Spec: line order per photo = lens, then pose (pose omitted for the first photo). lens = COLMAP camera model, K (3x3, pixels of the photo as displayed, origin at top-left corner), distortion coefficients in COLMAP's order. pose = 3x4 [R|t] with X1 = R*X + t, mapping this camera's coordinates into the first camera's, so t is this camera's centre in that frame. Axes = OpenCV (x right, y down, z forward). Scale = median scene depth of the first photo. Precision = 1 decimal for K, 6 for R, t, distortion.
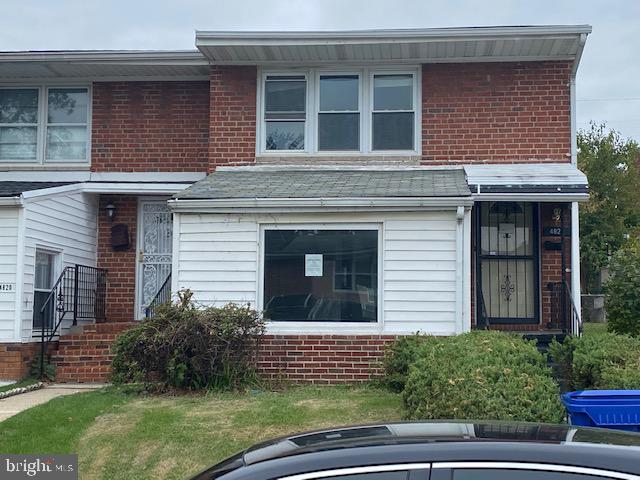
lens RADIAL K [[981.1, 0, 320.0], [0, 981.1, 240.0], [0, 0, 1]] dist [0.090086, 0.015472]
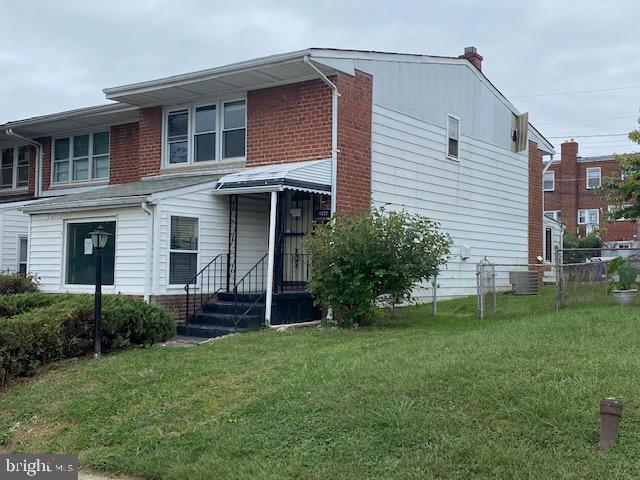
lens RADIAL K [[743.4, 0, 320.0], [0, 743.4, 240.0], [0, 0, 1]] dist [0.273960, -0.940069]
pose [[0.854377, -0.023565, -0.519119, 0.729180], [0.040980, 0.998915, 0.022102, 0.004446], [0.518035, -0.040157, 0.854416, 0.174802]]
